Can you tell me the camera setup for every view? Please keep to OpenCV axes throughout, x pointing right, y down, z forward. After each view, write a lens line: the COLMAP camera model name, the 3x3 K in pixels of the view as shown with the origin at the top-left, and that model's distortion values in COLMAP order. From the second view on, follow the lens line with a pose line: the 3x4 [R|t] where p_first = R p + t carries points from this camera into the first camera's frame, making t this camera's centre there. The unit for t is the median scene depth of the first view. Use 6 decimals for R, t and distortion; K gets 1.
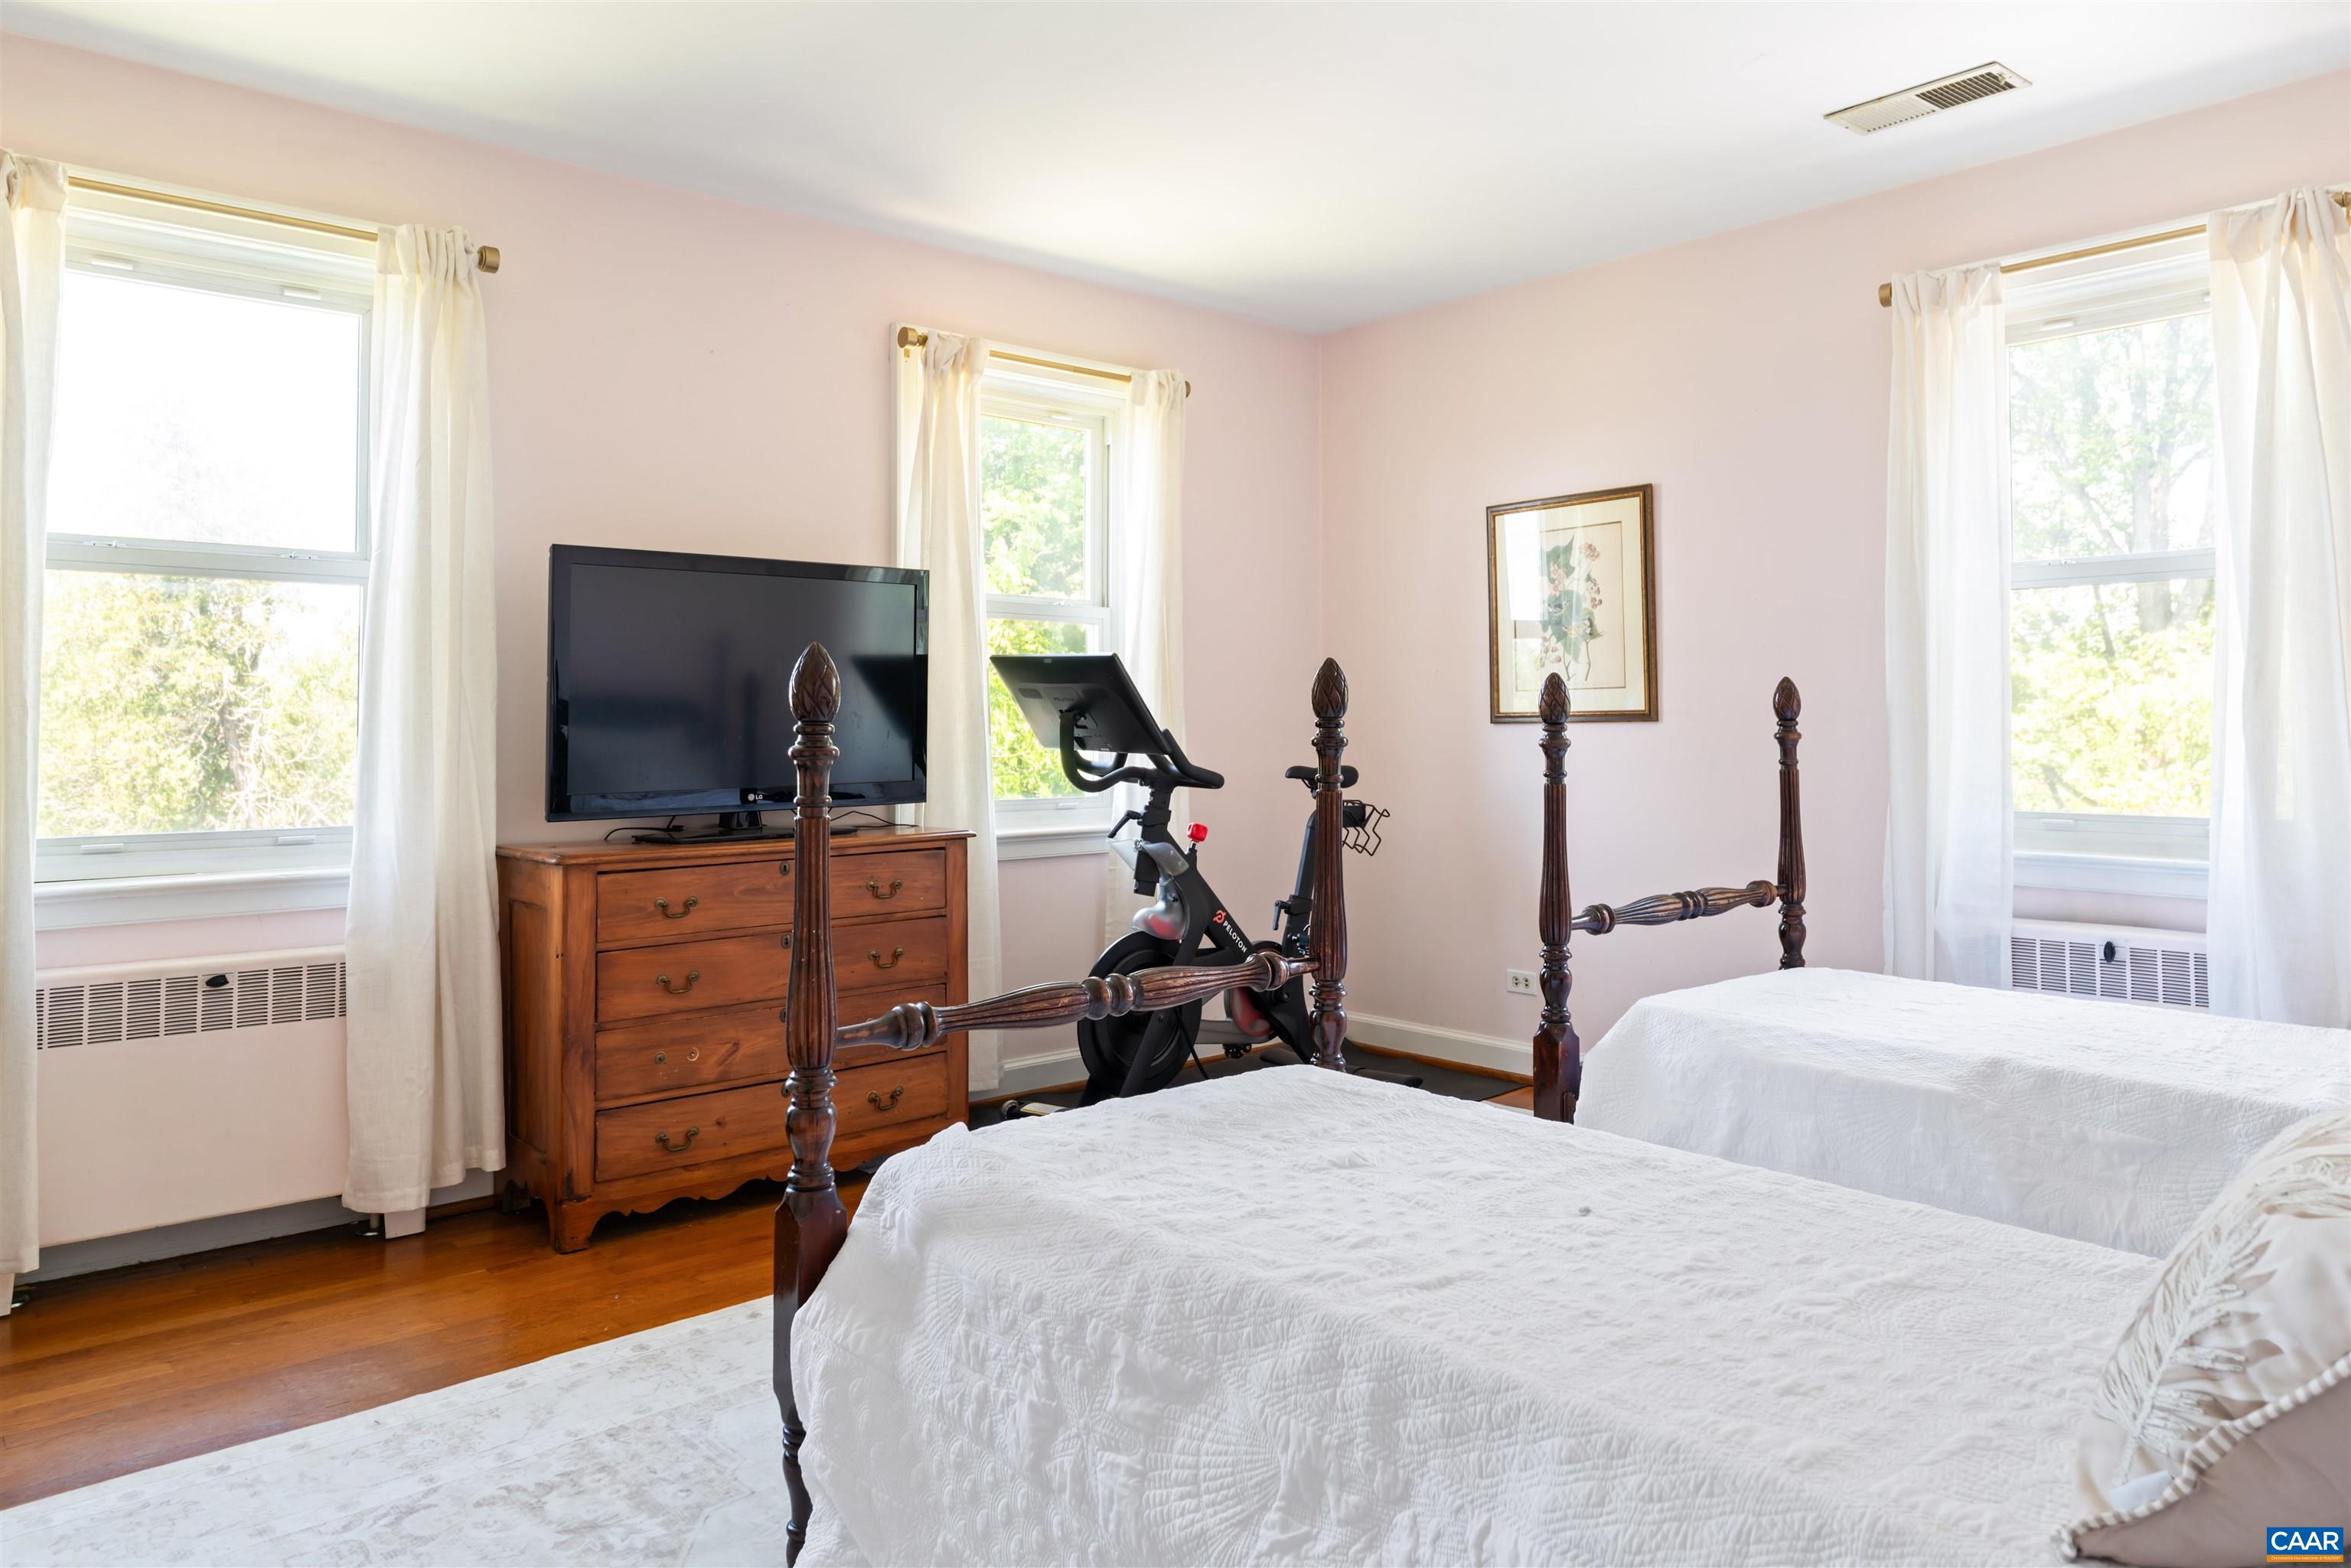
lens RADIAL K [[1494.3, 0, 1177.7], [0, 1494.3, 725.5], [0, 0, 1]] dist [0.000012, -0.000121]
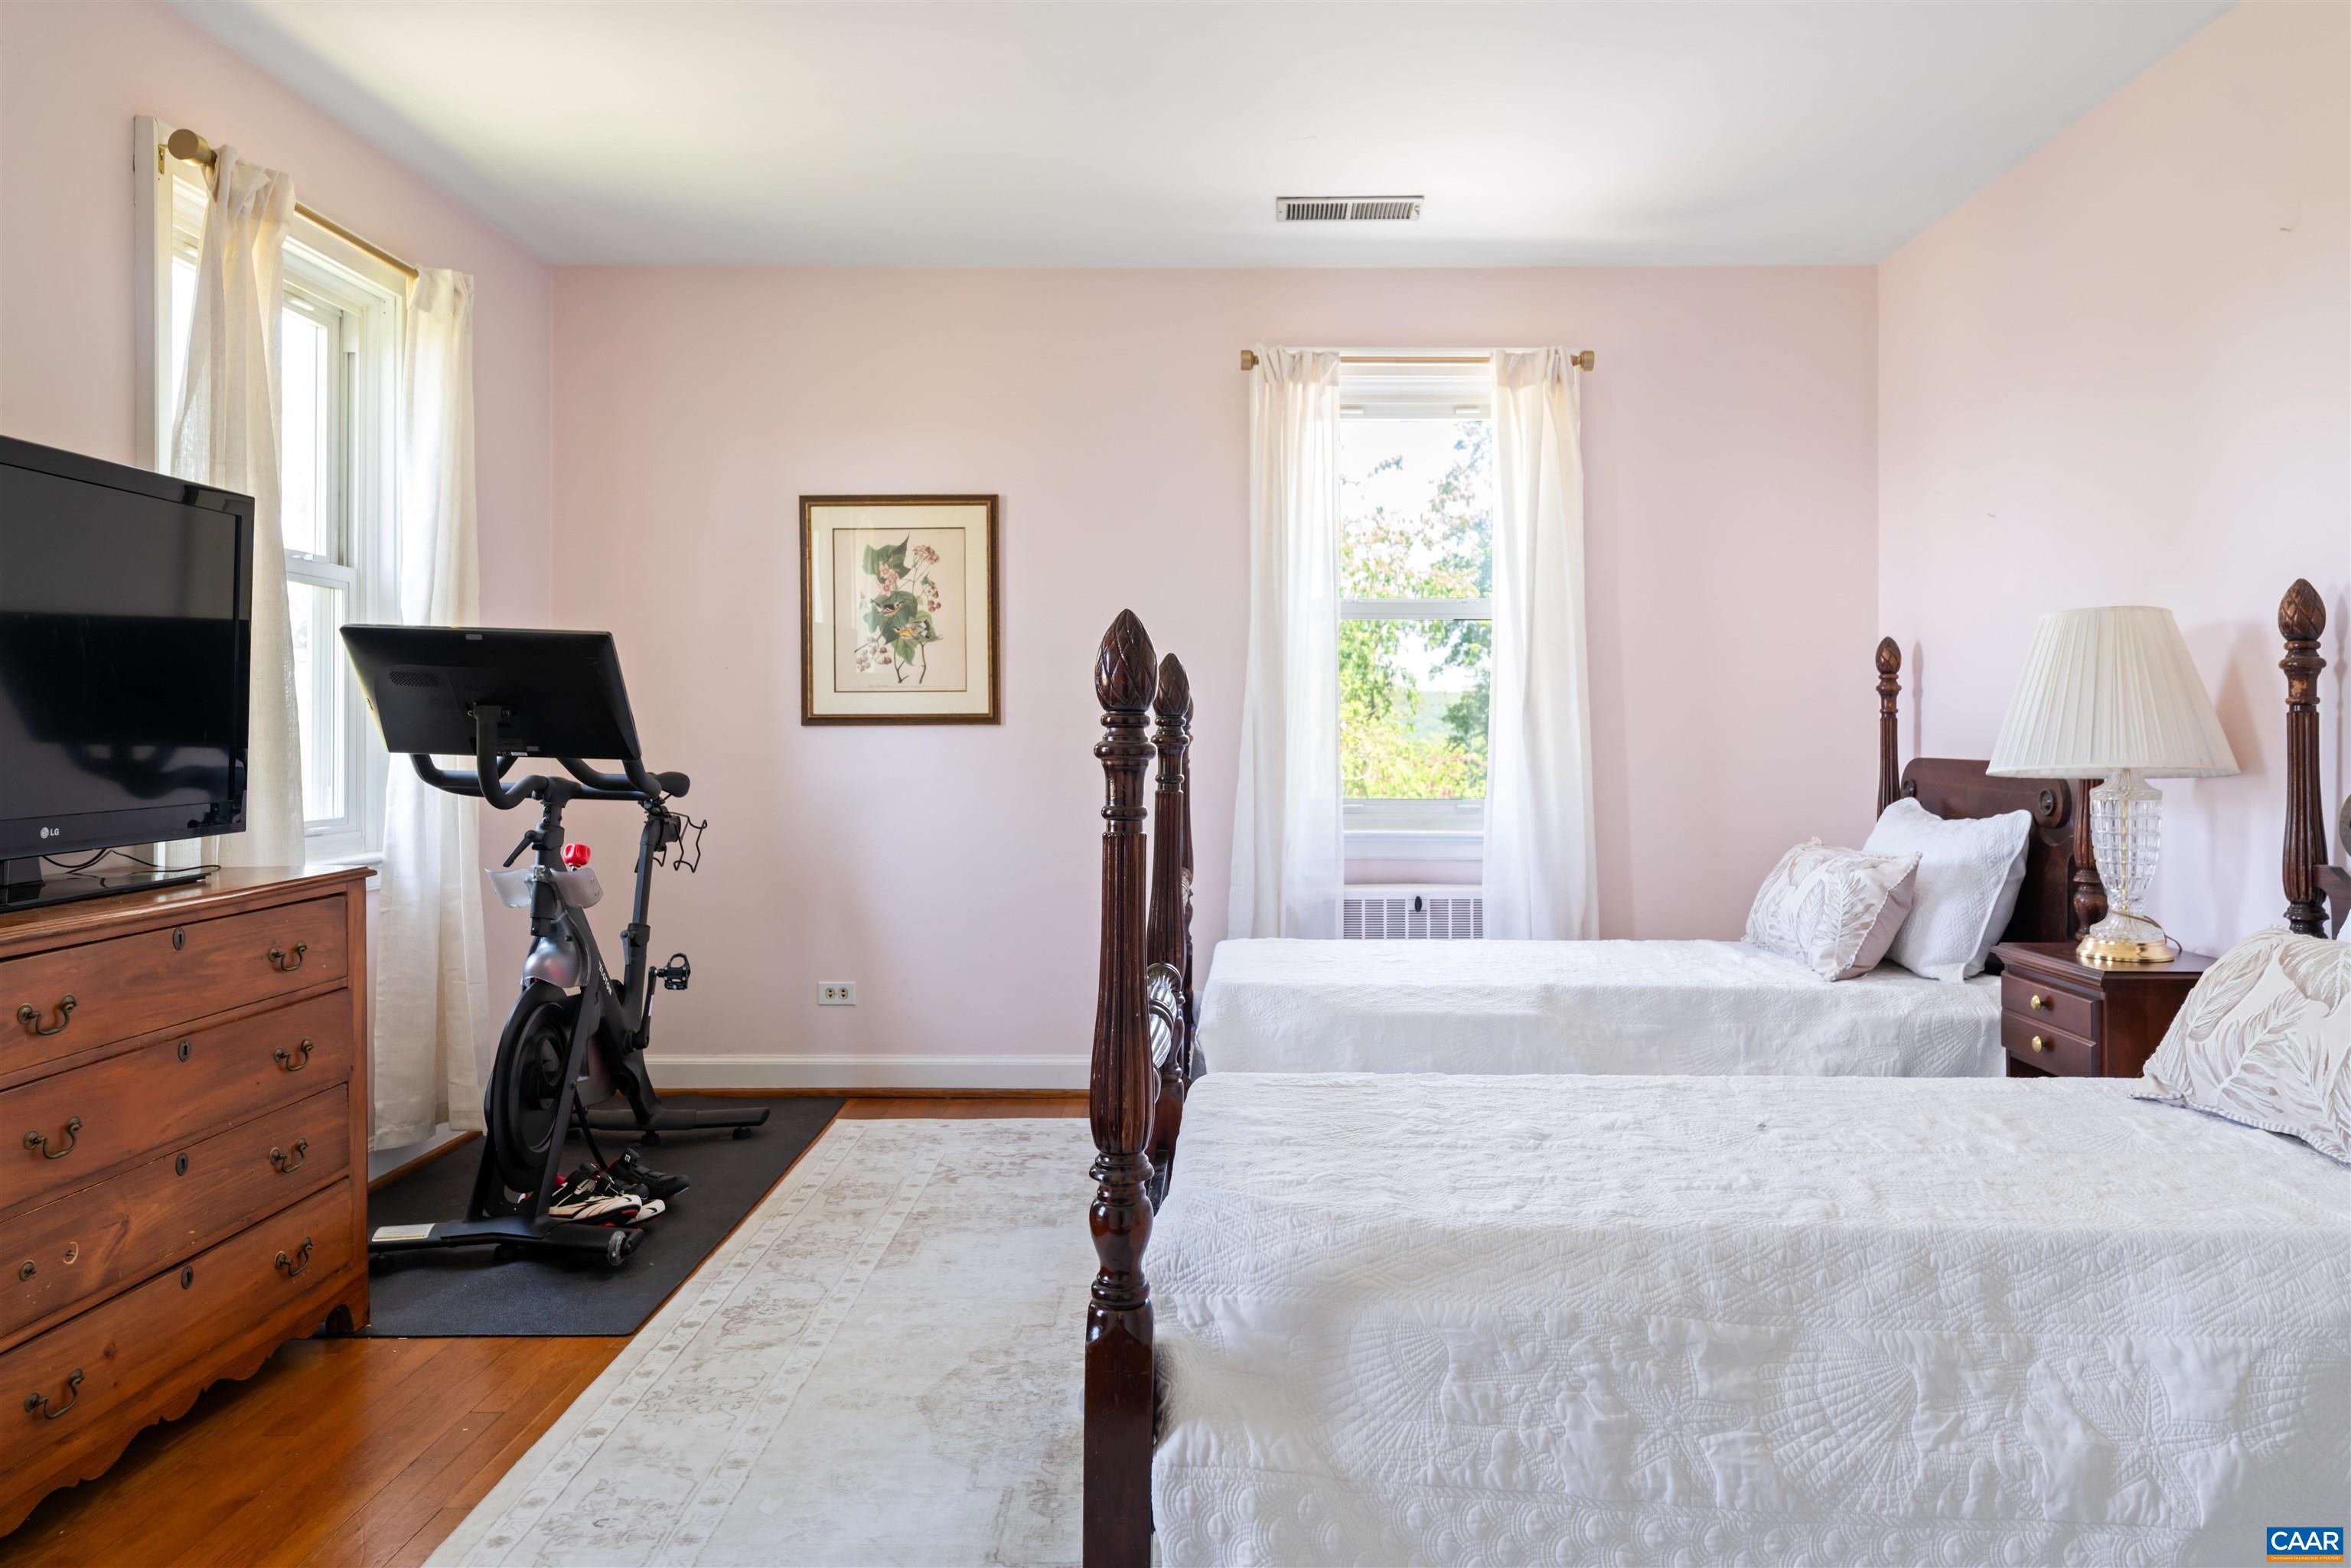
lens RADIAL K [[1494.3, 0, 1173.3], [0, 1494.3, 771.9], [0, 0, 1]] dist [0.000012, -0.000121]
pose [[0.689614, -0.014176, 0.724038, -0.455516], [-0.004448, 0.999707, 0.023810, 0.006343], [-0.724163, -0.019641, 0.689349, 0.255445]]
